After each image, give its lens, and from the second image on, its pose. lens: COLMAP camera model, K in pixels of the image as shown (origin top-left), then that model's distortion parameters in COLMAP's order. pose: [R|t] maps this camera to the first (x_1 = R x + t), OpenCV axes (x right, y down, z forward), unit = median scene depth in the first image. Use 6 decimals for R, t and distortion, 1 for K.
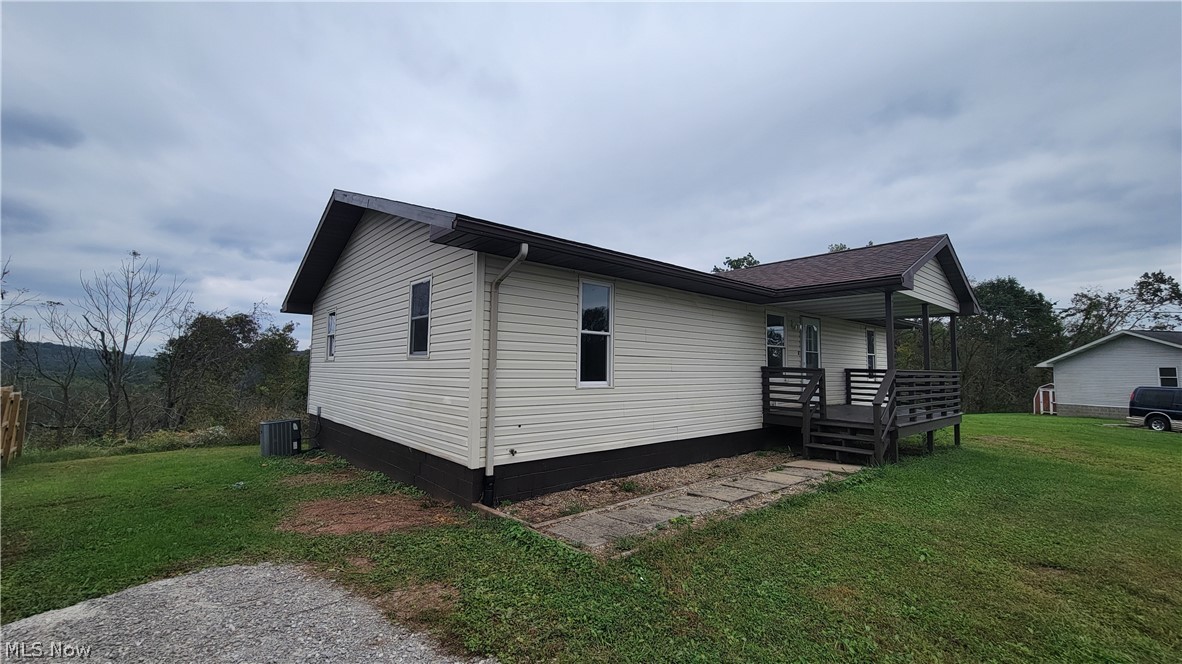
lens RADIAL K [[486.7, 0, 587.7], [0, 486.7, 334.7], [0, 0, 1]] dist [-0.013714, 0.002114]
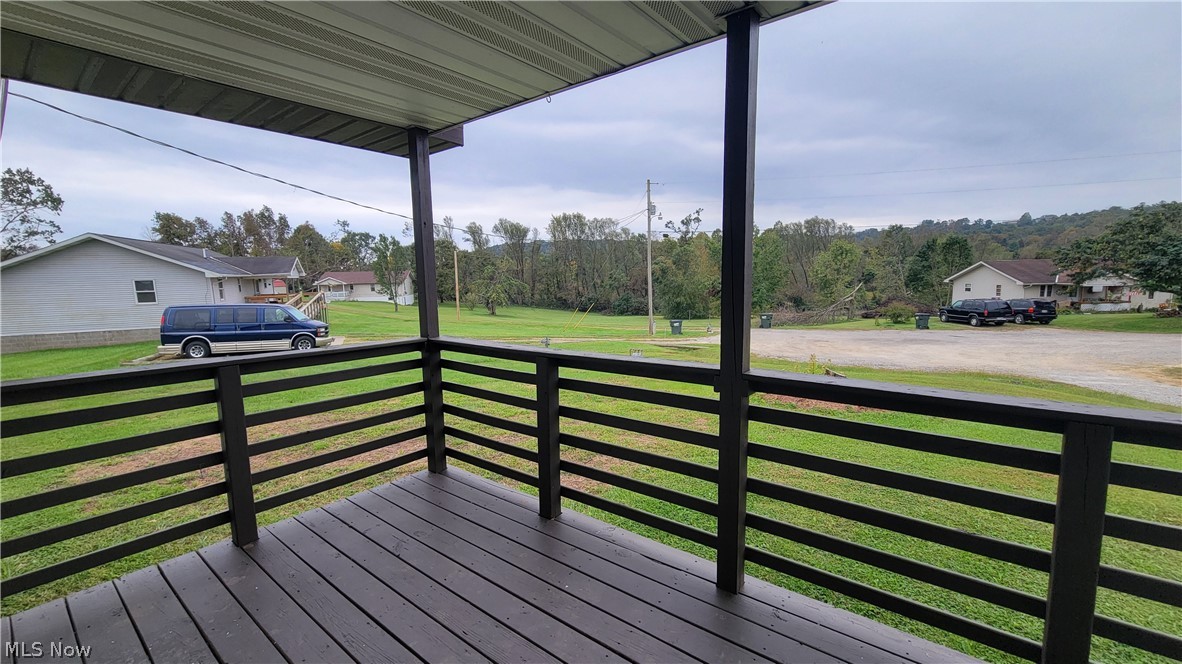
lens RADIAL K [[486.7, 0, 593.9], [0, 486.7, 335.8], [0, 0, 1]] dist [-0.013714, 0.002114]
pose [[-0.203390, -0.129685, 0.970471, 0.069727], [-0.059193, 0.991005, 0.120023, 0.005889], [-0.977307, -0.033033, -0.209237, 0.146537]]
